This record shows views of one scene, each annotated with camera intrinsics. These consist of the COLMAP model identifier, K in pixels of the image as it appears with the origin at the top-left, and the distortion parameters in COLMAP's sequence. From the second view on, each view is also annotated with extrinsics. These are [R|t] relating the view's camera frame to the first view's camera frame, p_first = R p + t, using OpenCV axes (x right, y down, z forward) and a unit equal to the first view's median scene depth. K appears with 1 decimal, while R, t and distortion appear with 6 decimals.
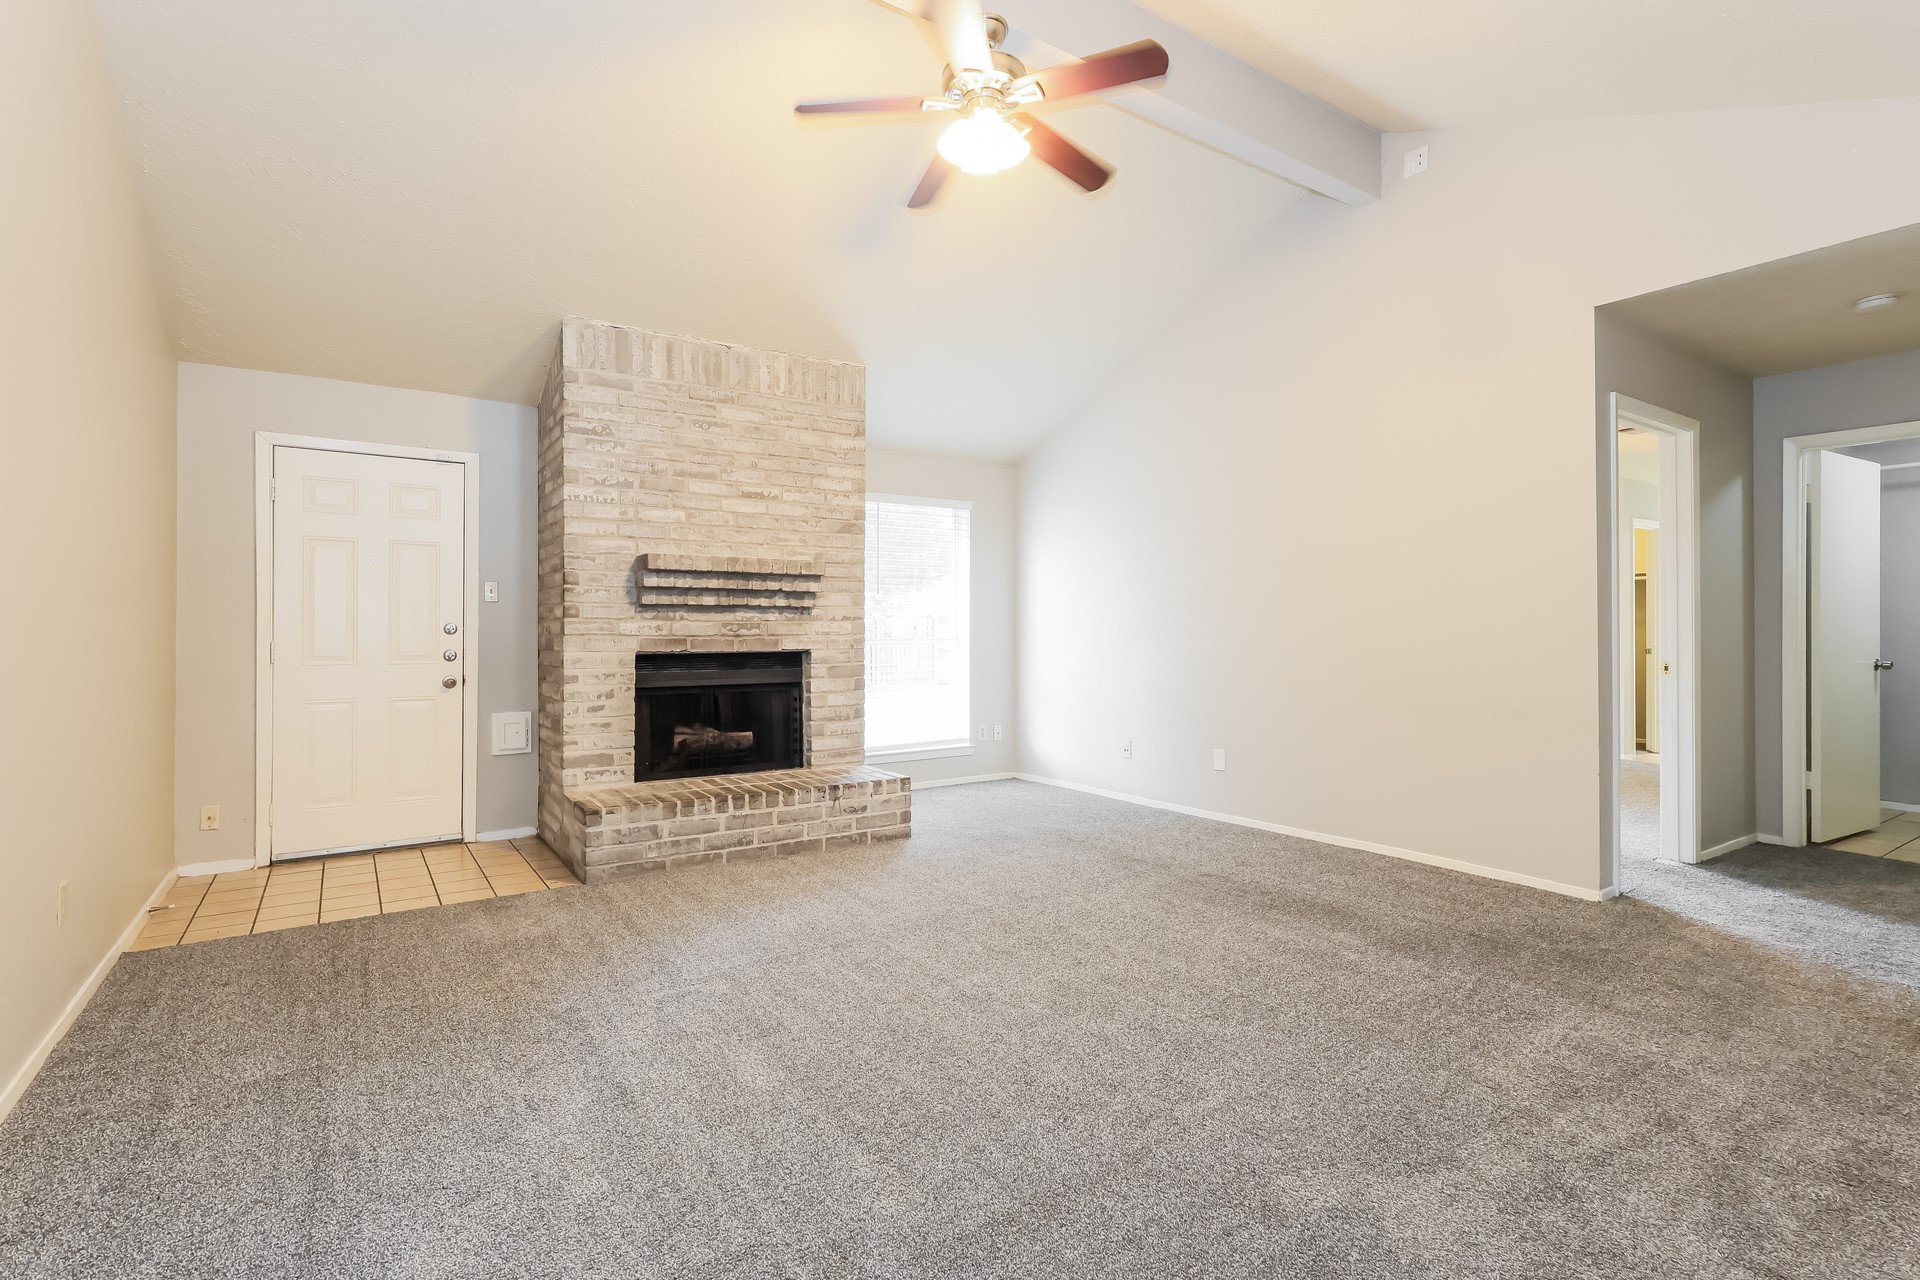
lens RADIAL K [[903.9, 0, 963.0], [0, 903.9, 635.8], [0, 0, 1]] dist [0.003616, -0.000161]
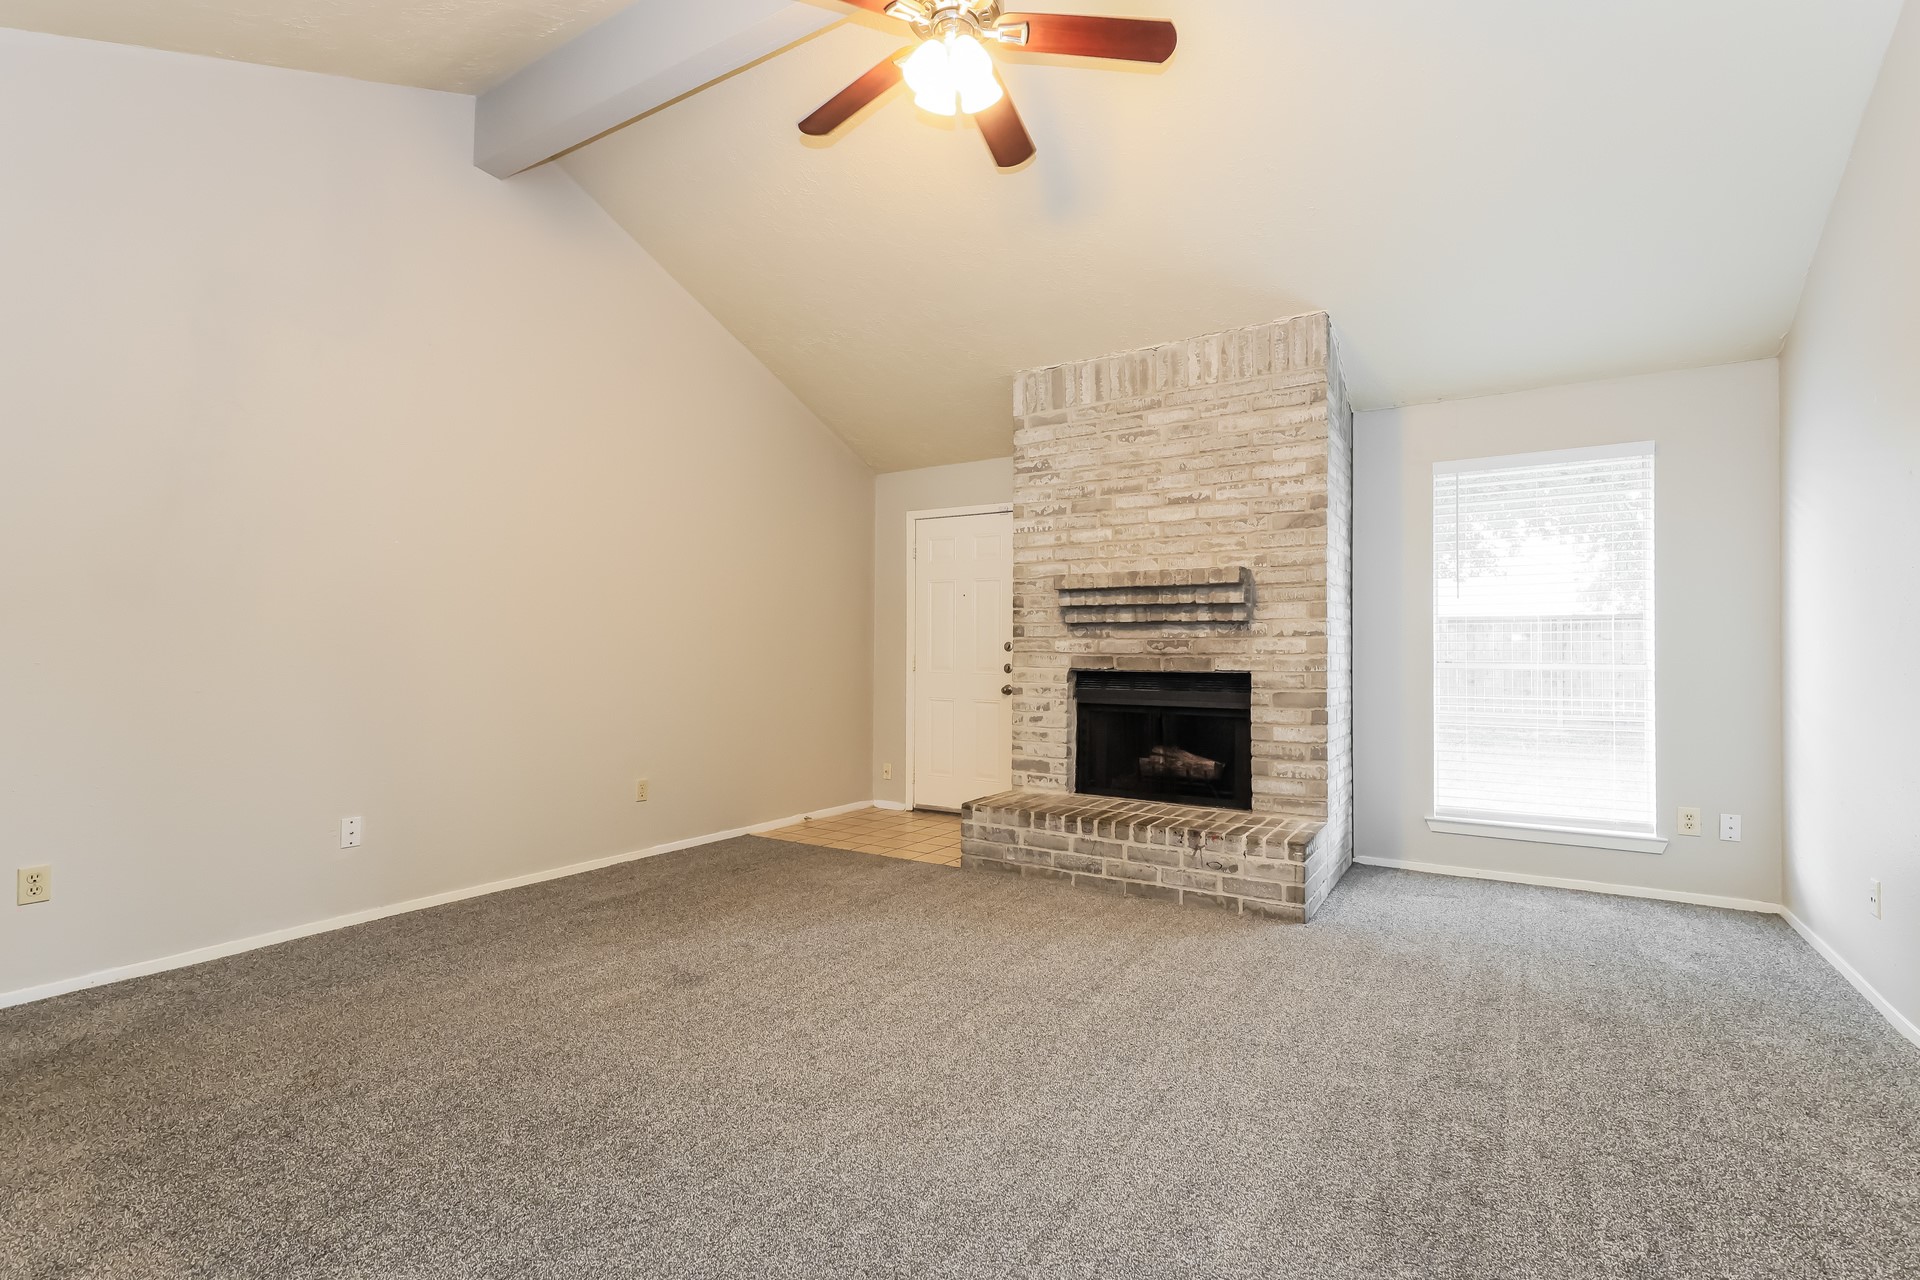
lens RADIAL K [[903.9, 0, 961.5], [0, 903.9, 639.3], [0, 0, 1]] dist [0.003616, -0.000161]
pose [[0.401472, -0.007733, -0.915839, 0.537322], [-0.008626, 0.999888, -0.012224, -0.001988], [0.915831, 0.012807, 0.401360, 0.449397]]
